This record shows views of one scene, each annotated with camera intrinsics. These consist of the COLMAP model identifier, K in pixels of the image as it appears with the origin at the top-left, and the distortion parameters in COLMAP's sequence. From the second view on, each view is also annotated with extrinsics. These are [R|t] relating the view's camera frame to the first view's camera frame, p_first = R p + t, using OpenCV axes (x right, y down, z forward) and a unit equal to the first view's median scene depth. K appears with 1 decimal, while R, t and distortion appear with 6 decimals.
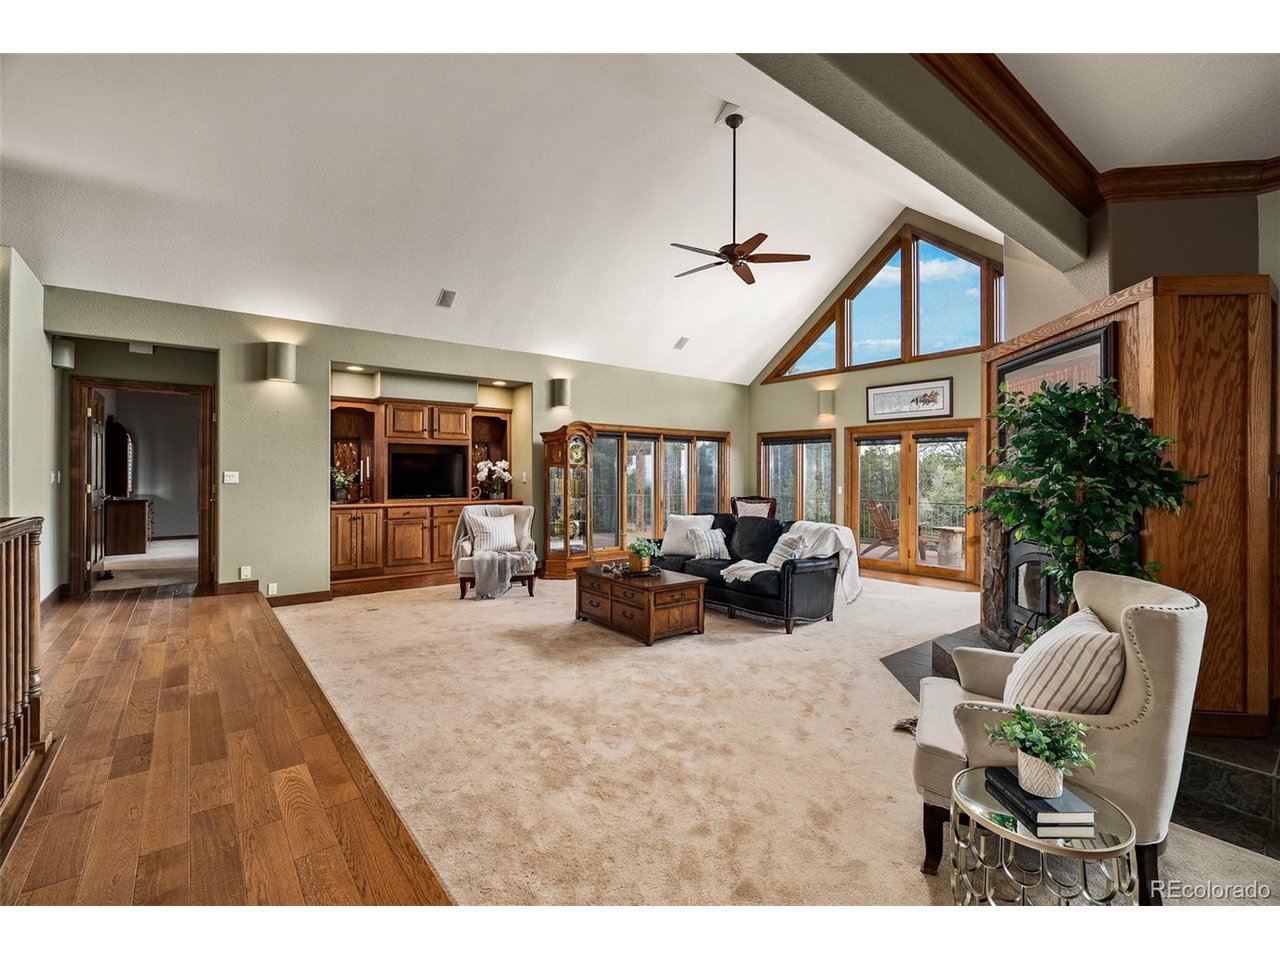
lens RADIAL K [[576.6, 0, 646.7], [0, 576.6, 473.4], [0, 0, 1]] dist [-0.005258, 0.001688]
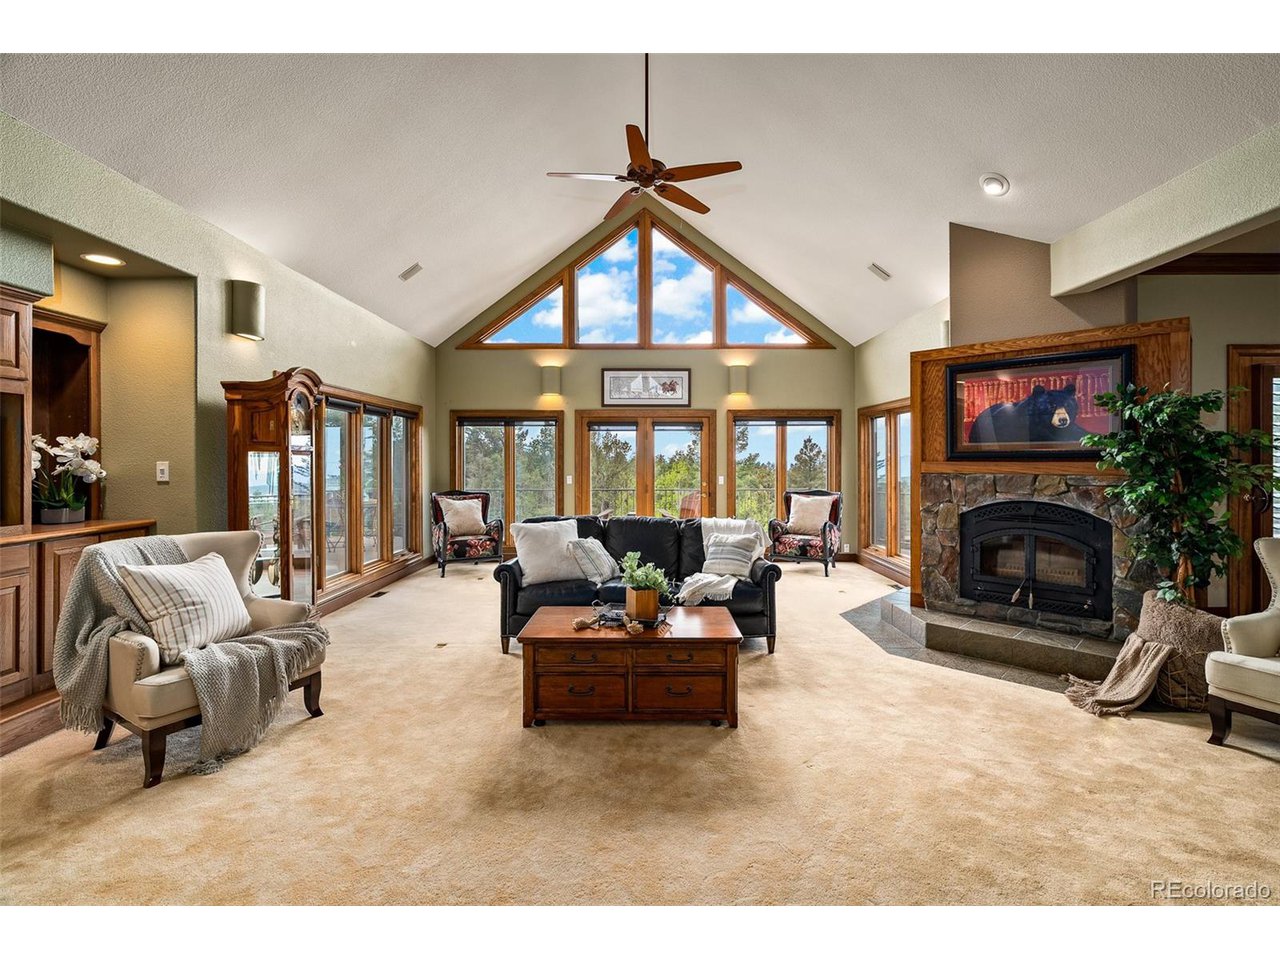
lens RADIAL K [[576.6, 0, 639.1], [0, 576.6, 459.6], [0, 0, 1]] dist [-0.005258, 0.001688]
pose [[0.632982, -0.001711, 0.774165, -0.320331], [0.002310, 0.999997, 0.000321, -0.002331], [-0.774163, 0.001586, 0.632984, 0.380673]]
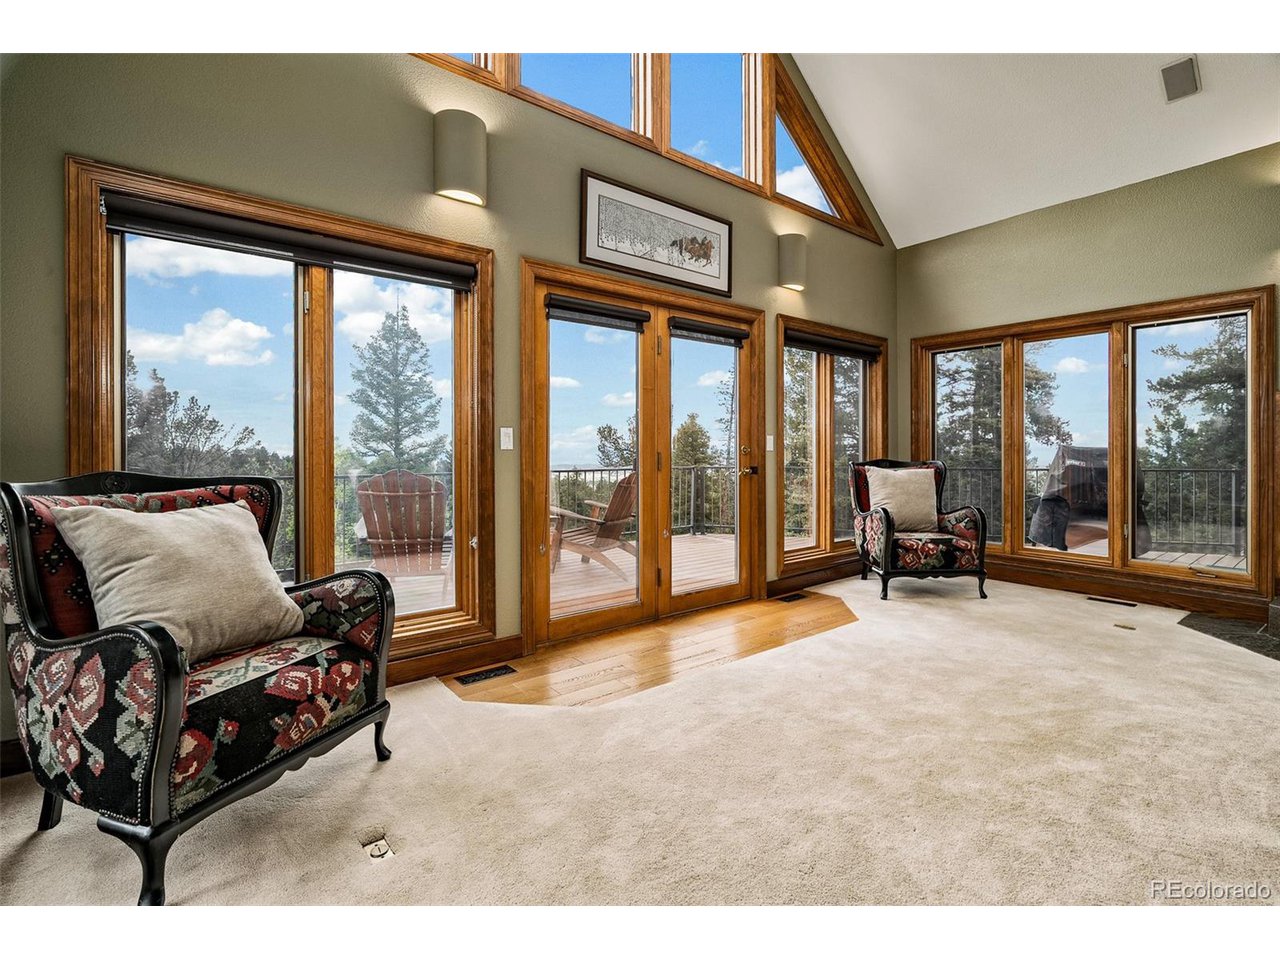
lens RADIAL K [[576.6, 0, 637.1], [0, 576.6, 460.7], [0, 0, 1]] dist [-0.005258, 0.001688]
pose [[0.015648, -0.018058, 0.999714, -0.002990], [0.000921, 0.999837, 0.018046, 0.039311], [-0.999877, 0.000638, 0.015662, 1.007728]]
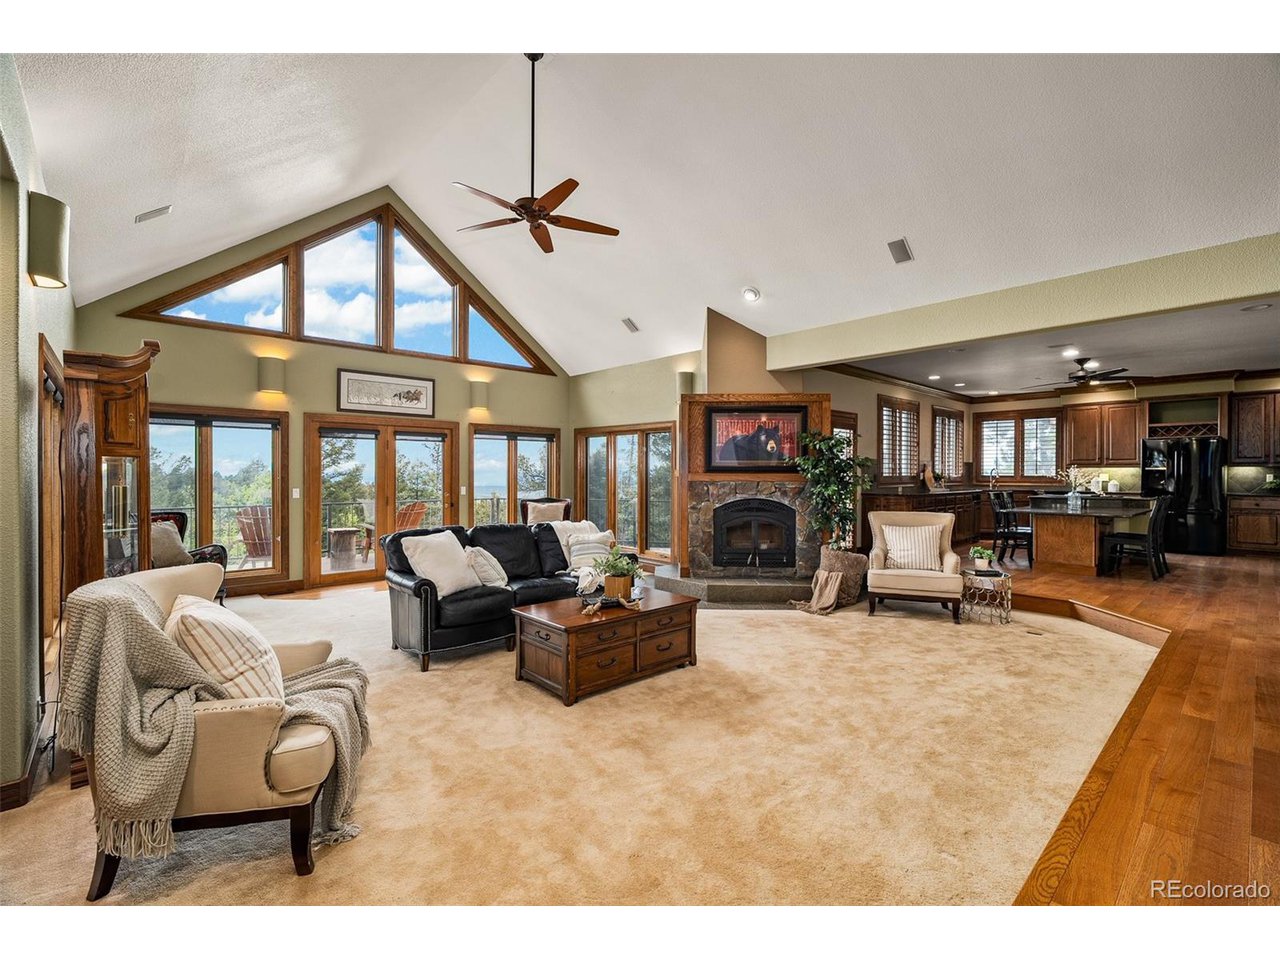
lens RADIAL K [[576.6, 0, 635.1], [0, 576.6, 477.1], [0, 0, 1]] dist [-0.005258, 0.001688]
pose [[-0.051657, -0.010401, 0.998611, -0.500329], [-0.003154, 0.999942, 0.010252, -0.002015], [-0.998660, -0.002620, -0.051687, 0.644843]]
